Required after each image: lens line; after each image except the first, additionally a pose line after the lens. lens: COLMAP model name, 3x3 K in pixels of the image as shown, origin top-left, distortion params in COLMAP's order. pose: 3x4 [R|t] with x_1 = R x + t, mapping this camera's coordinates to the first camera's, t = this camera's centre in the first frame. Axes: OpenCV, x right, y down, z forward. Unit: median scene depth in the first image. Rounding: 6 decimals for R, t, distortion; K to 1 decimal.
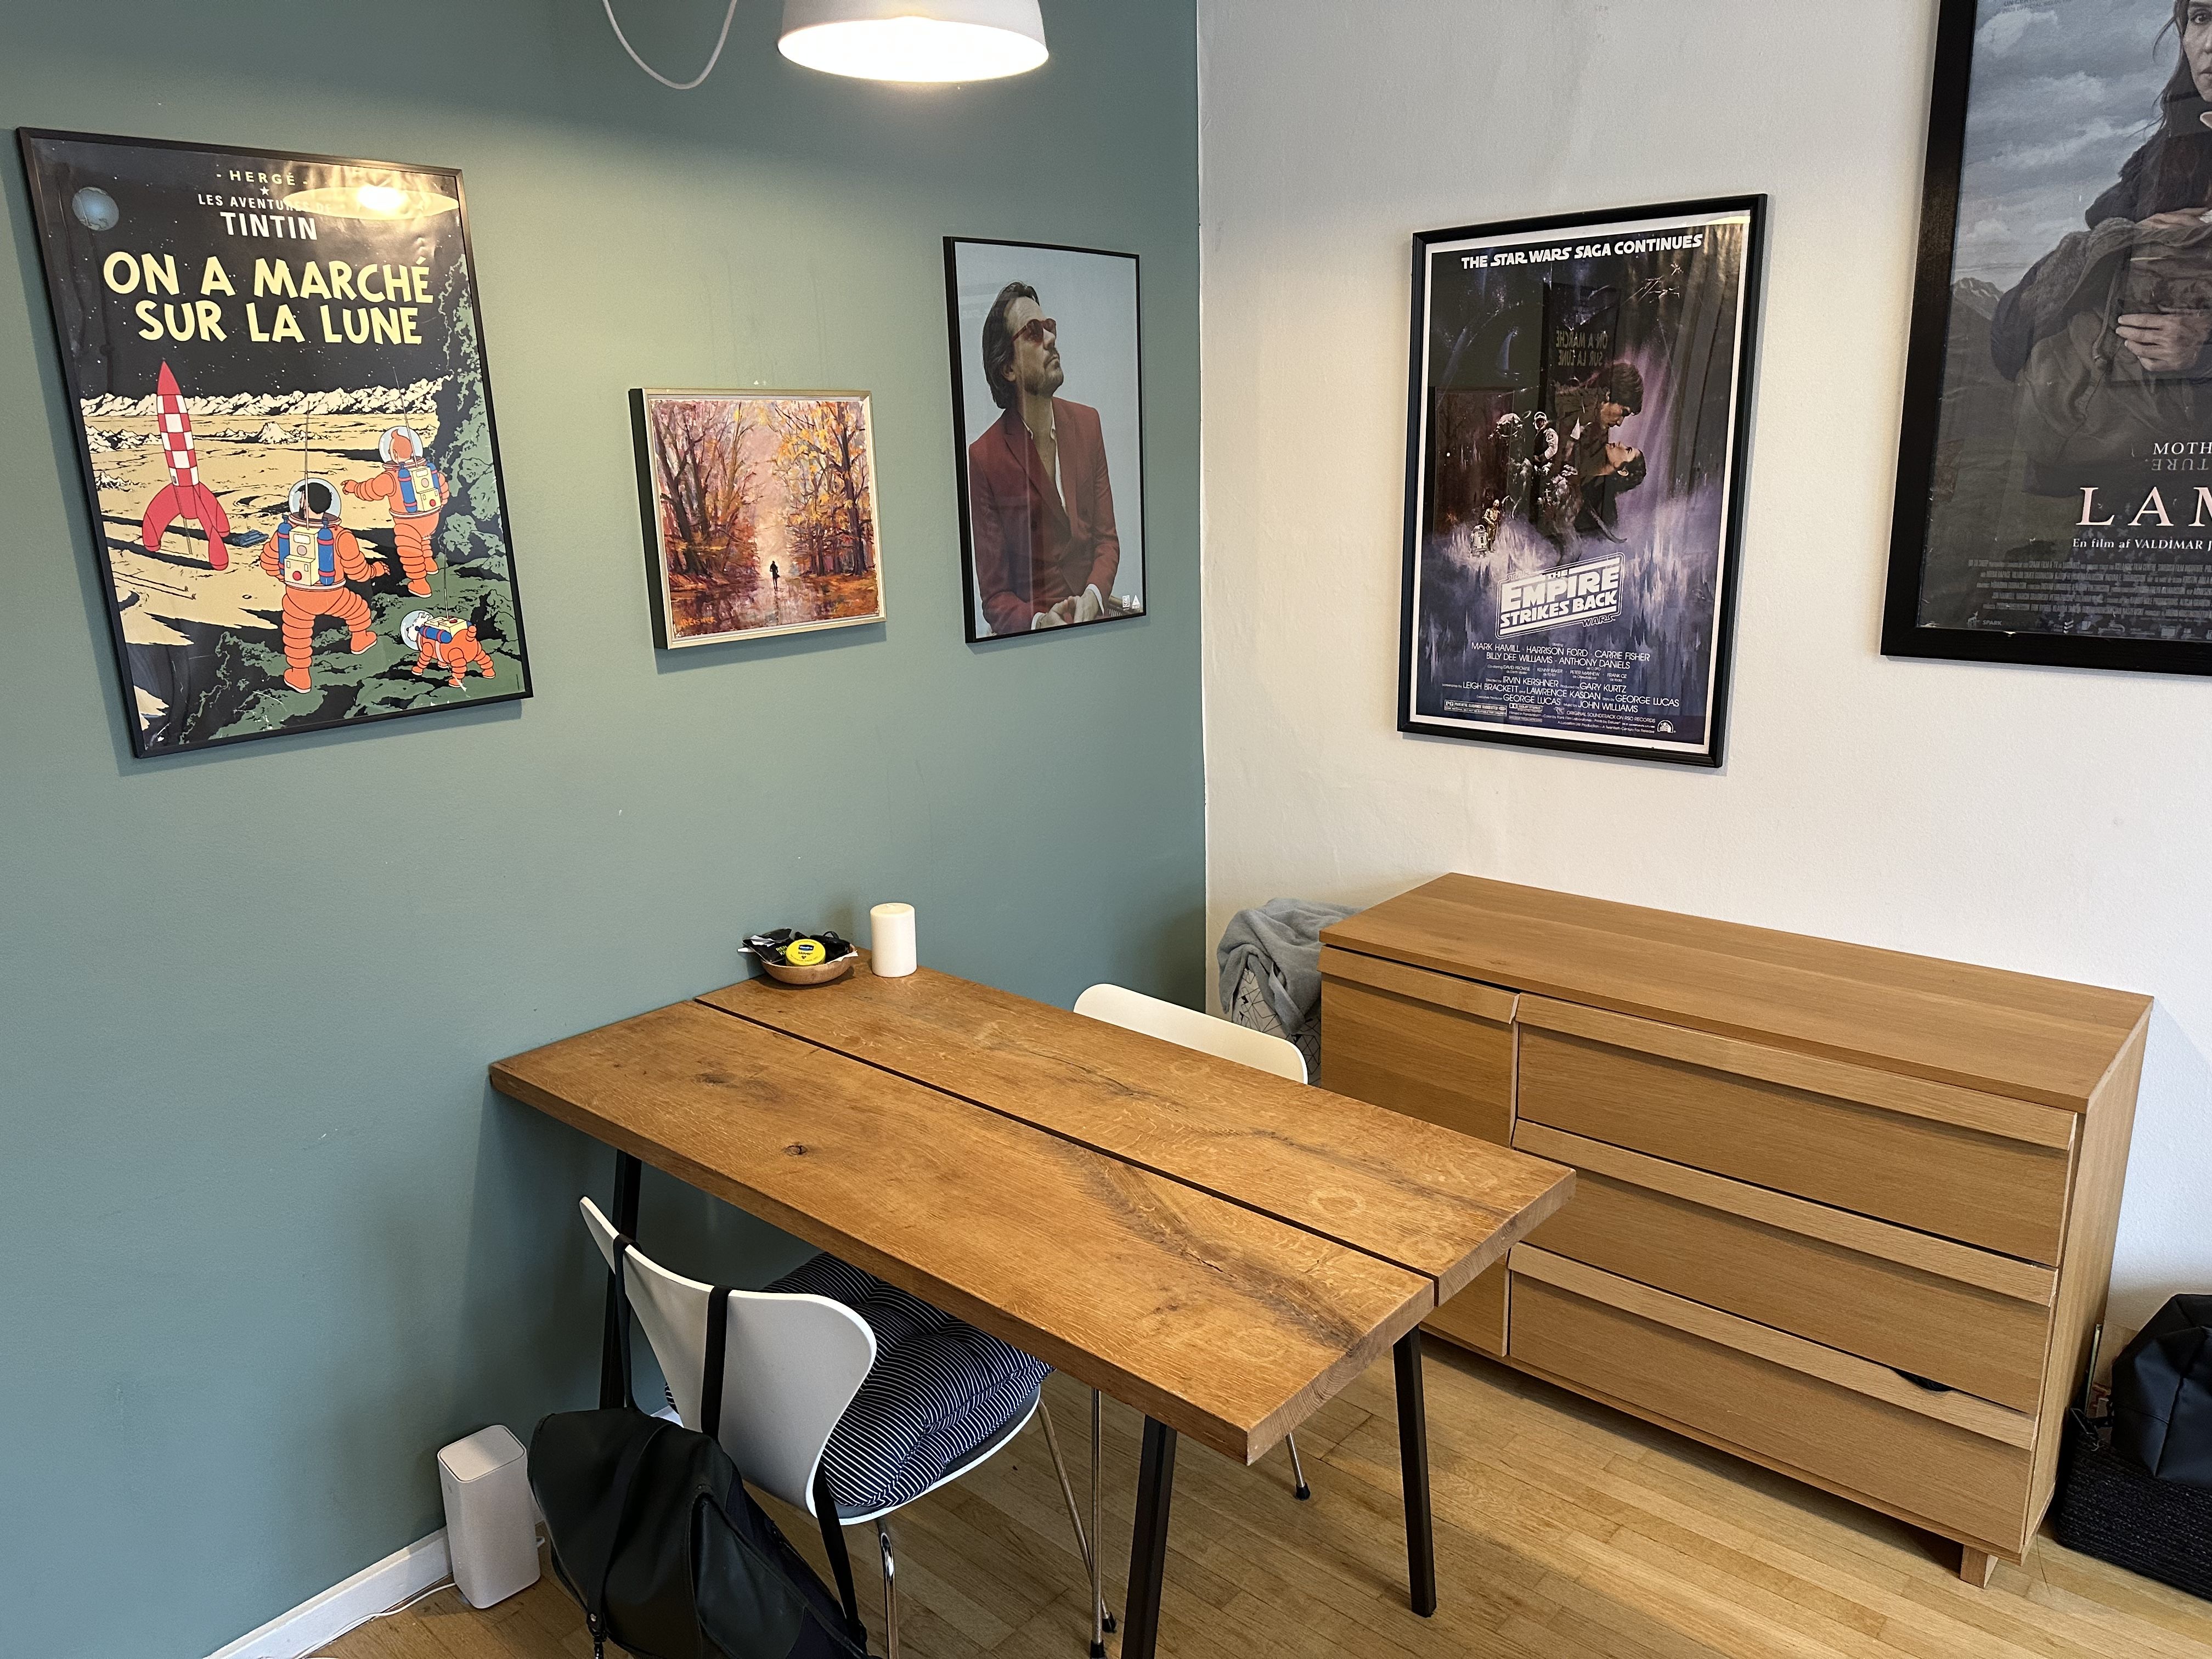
lens RADIAL K [[1609.7, 0, 1113.7], [0, 1609.7, 838.2], [0, 0, 1]] dist [0.067602, -0.049192]
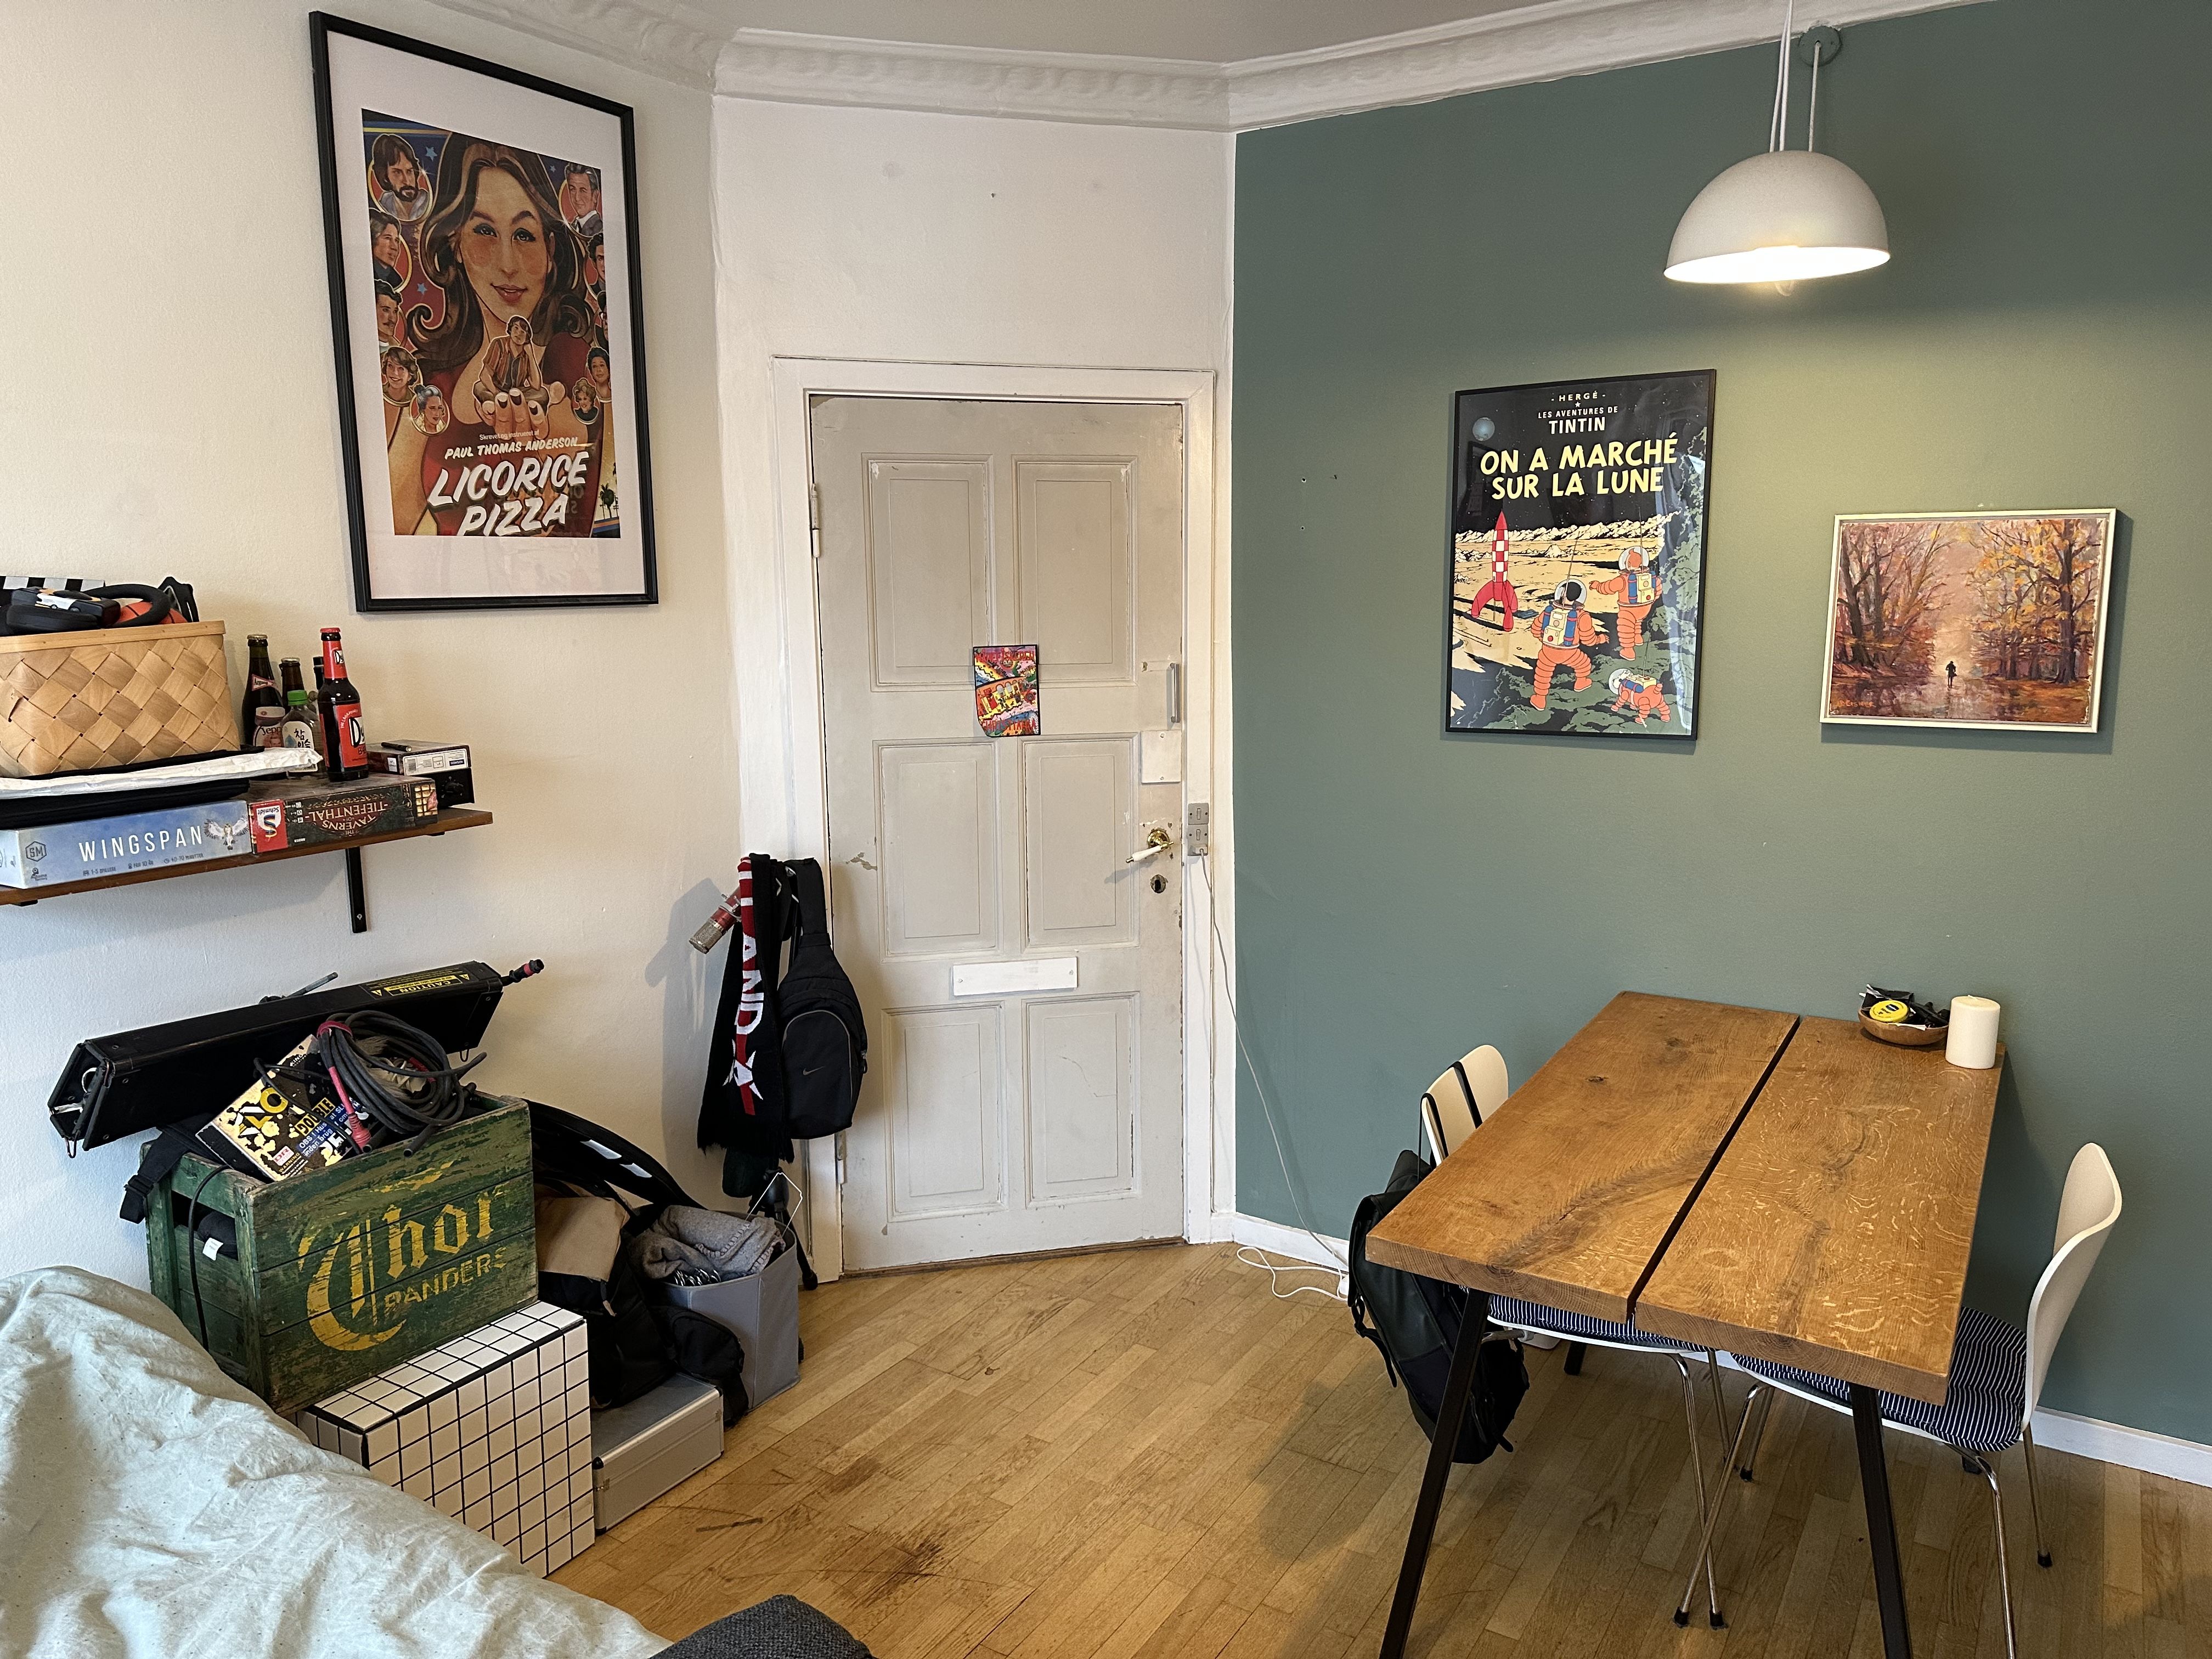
lens RADIAL K [[1609.7, 0, 1128.5], [0, 1609.7, 835.7], [0, 0, 1]] dist [0.067602, -0.049192]
pose [[0.174869, 0.185990, -0.966865, 0.977637], [-0.236830, 0.961110, 0.142050, -0.099494], [0.955684, 0.204143, 0.212117, 0.297615]]
